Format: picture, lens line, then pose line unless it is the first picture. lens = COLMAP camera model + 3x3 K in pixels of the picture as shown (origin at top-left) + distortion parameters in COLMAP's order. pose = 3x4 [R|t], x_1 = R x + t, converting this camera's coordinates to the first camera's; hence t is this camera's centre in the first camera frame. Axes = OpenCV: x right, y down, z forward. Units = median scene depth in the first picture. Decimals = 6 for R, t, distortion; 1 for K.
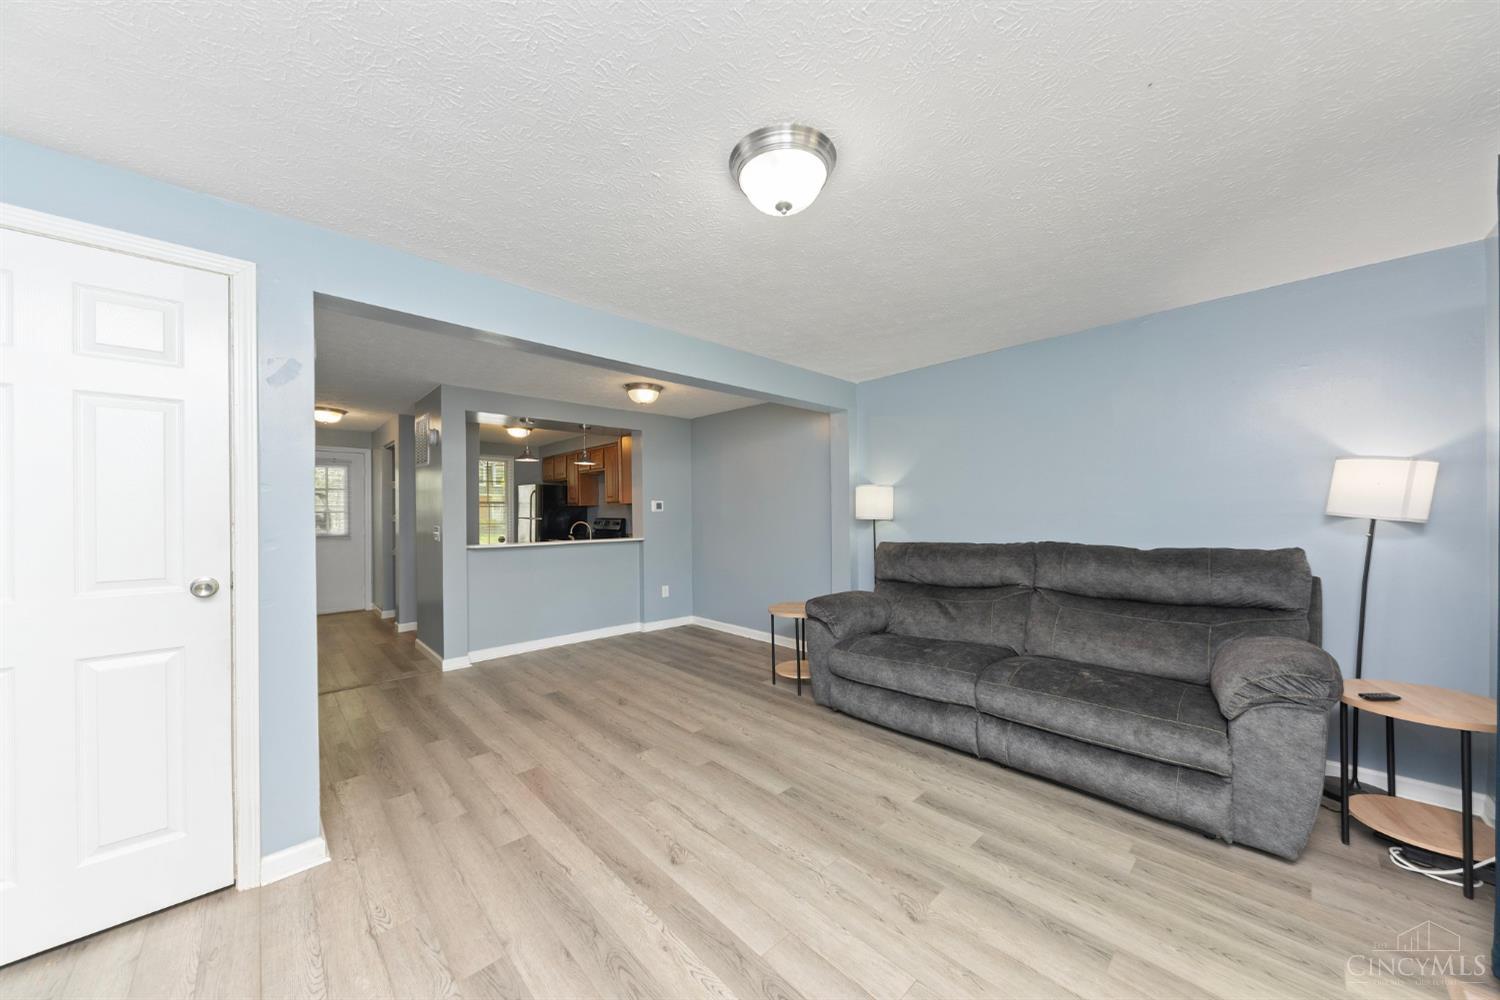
lens RADIAL K [[519.3, 0, 744.5], [0, 519.3, 513.3], [0, 0, 1]] dist [0.007719, -0.002601]
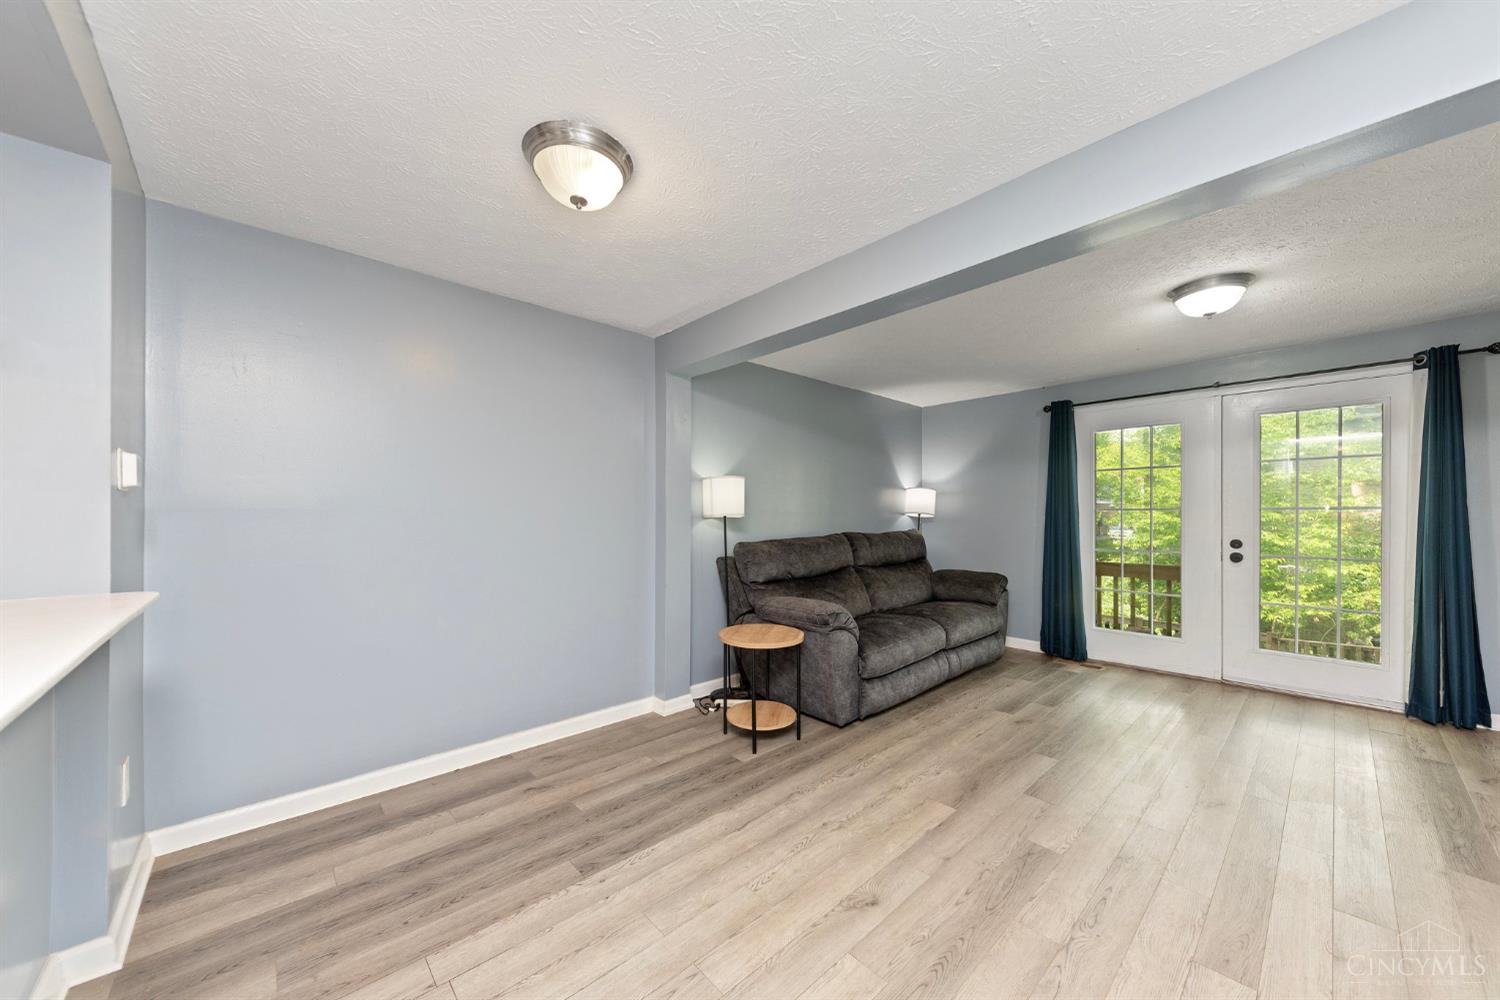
lens RADIAL K [[519.3, 0, 761.4], [0, 519.3, 517.6], [0, 0, 1]] dist [0.007719, -0.002601]
pose [[0.004780, 0.003859, 0.999981, -0.767259], [0.000660, 0.999992, -0.003862, 0.020871], [-0.999988, 0.000678, 0.004778, 1.185834]]
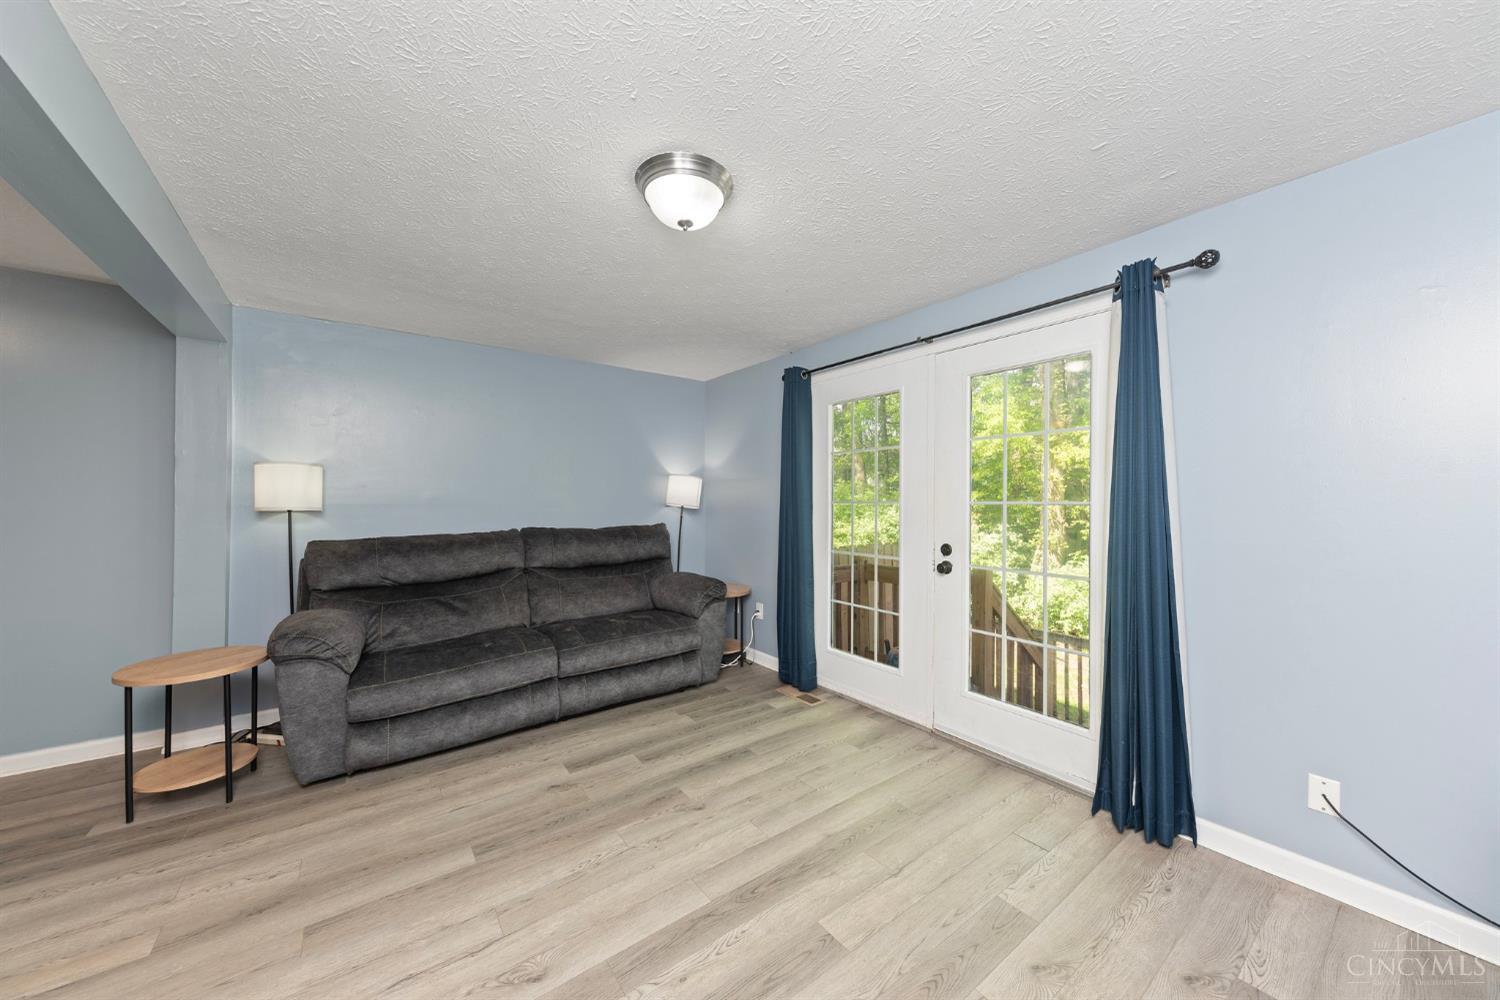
lens RADIAL K [[519.3, 0, 752.3], [0, 519.3, 501.1], [0, 0, 1]] dist [0.007719, -0.002601]
pose [[0.098693, 0.007857, 0.995087, -0.497628], [-0.002380, 0.999968, -0.007659, 0.003424], [-0.995115, -0.001613, 0.098709, 0.374297]]
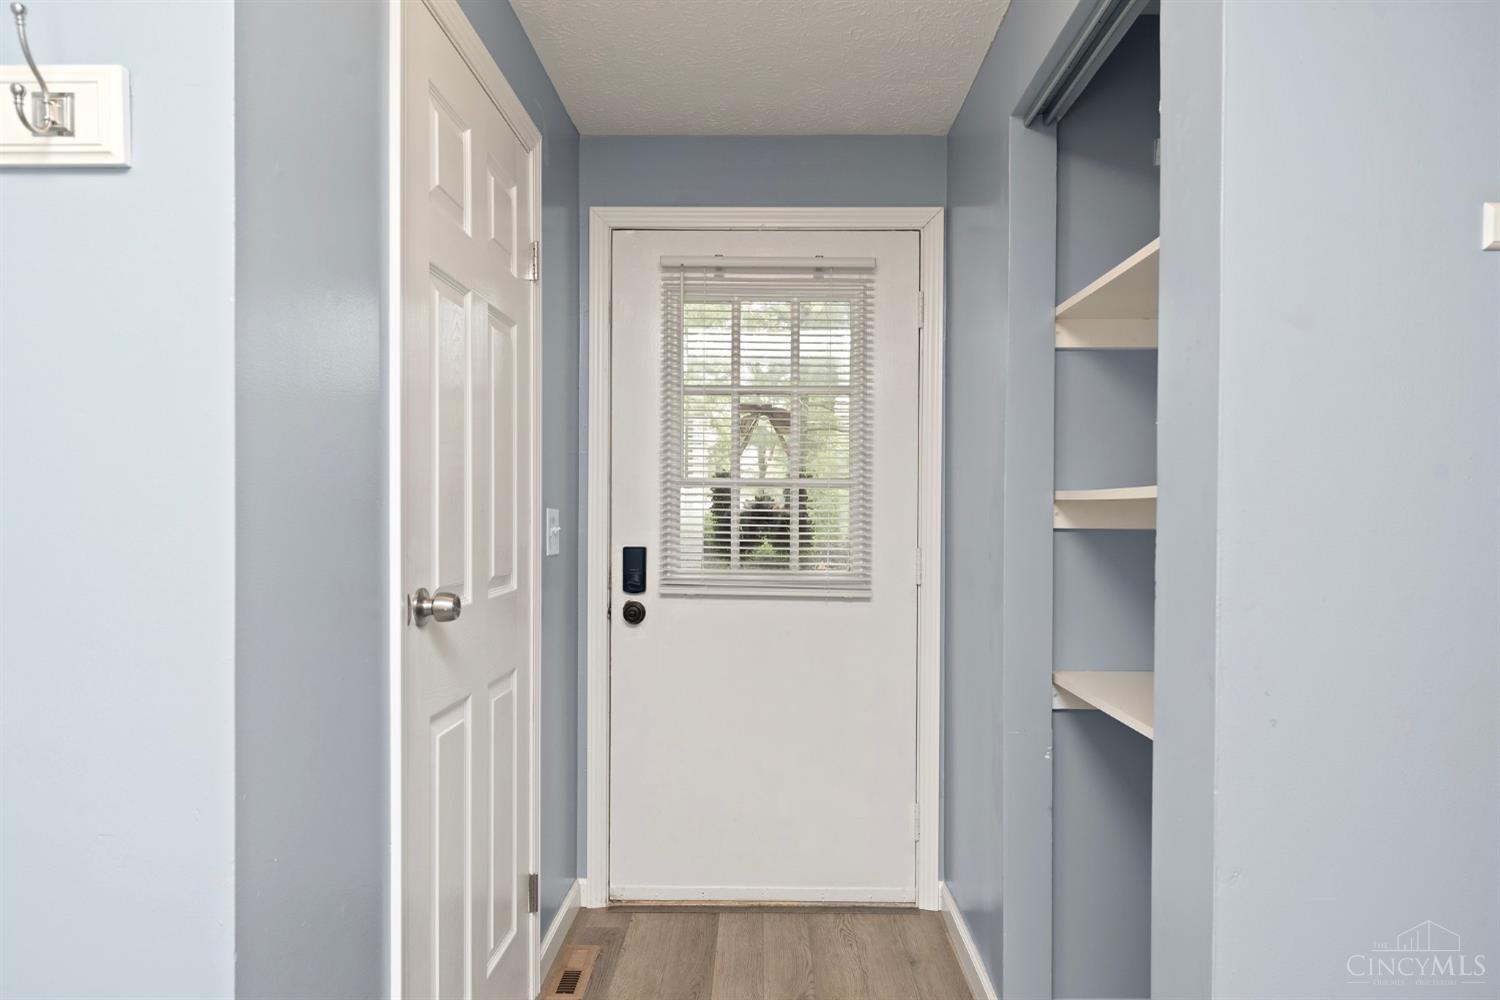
lens RADIAL K [[1021.6, 0, 745.7], [0, 1021.6, 515.4], [0, 0, 1]] dist [-0.000629, 0.002412]
pose [[0.706845, 0.005870, -0.707344, -1.012245], [-0.009312, 0.999956, -0.001007, 0.029279], [0.707307, 0.007298, 0.706869, 1.371079]]
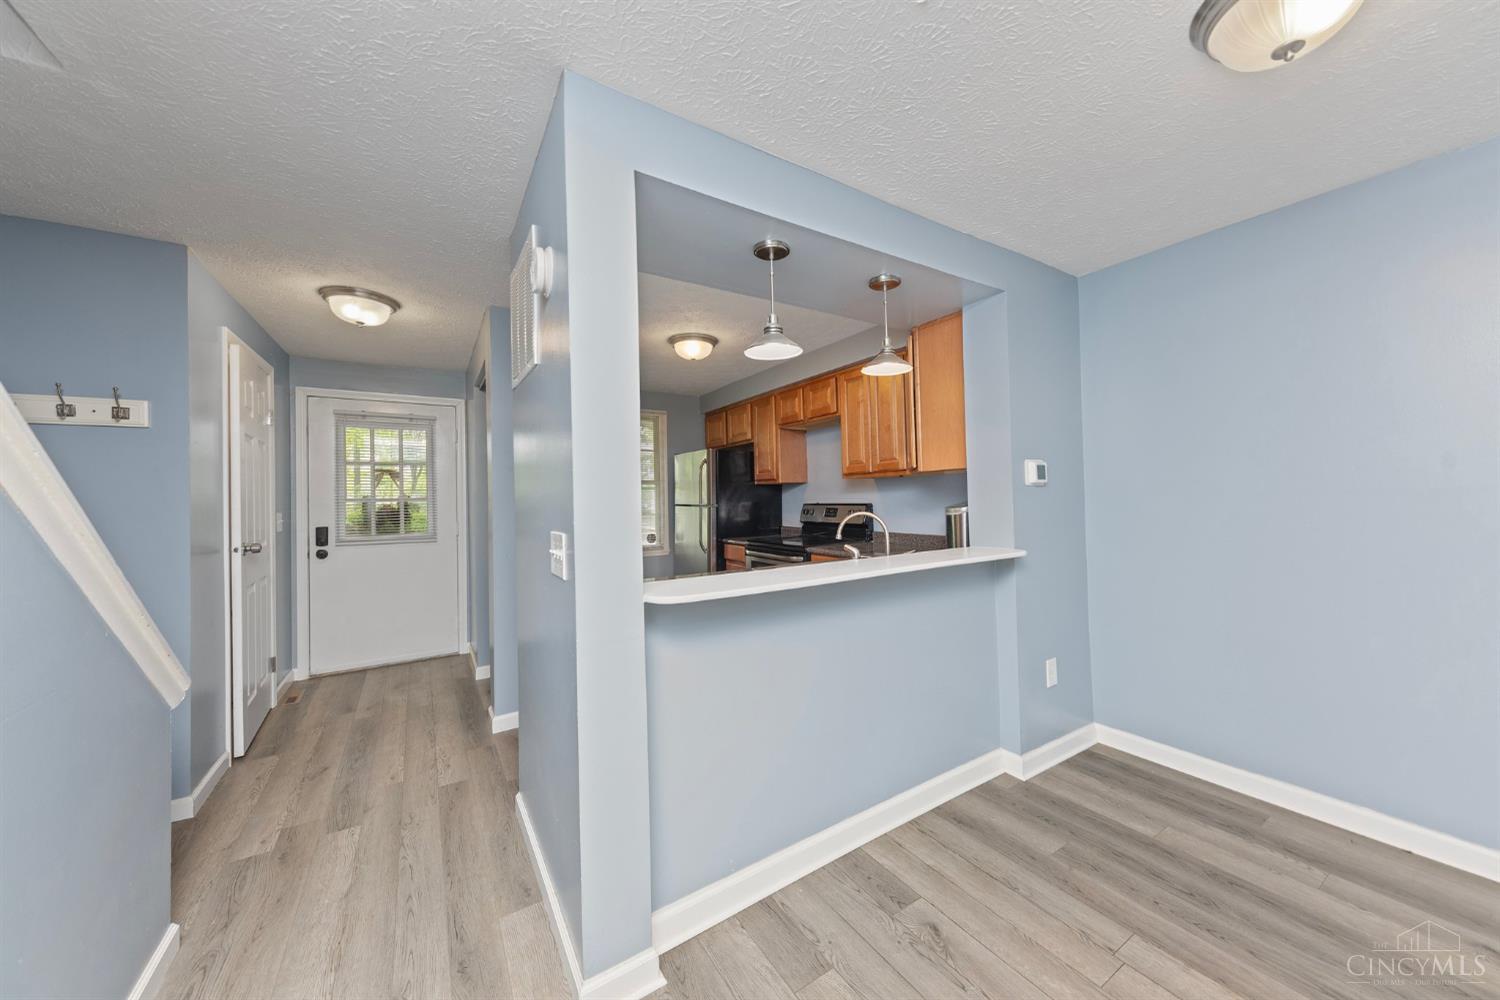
lens RADIAL K [[519.3, 0, 758.1], [0, 519.3, 492.6], [0, 0, 1]] dist [0.007719, -0.002601]
pose [[0.984677, -0.015803, -0.173672, -0.562524], [0.013690, 0.999817, -0.013357, 0.009241], [0.173851, 0.010775, 0.984713, 0.964247]]
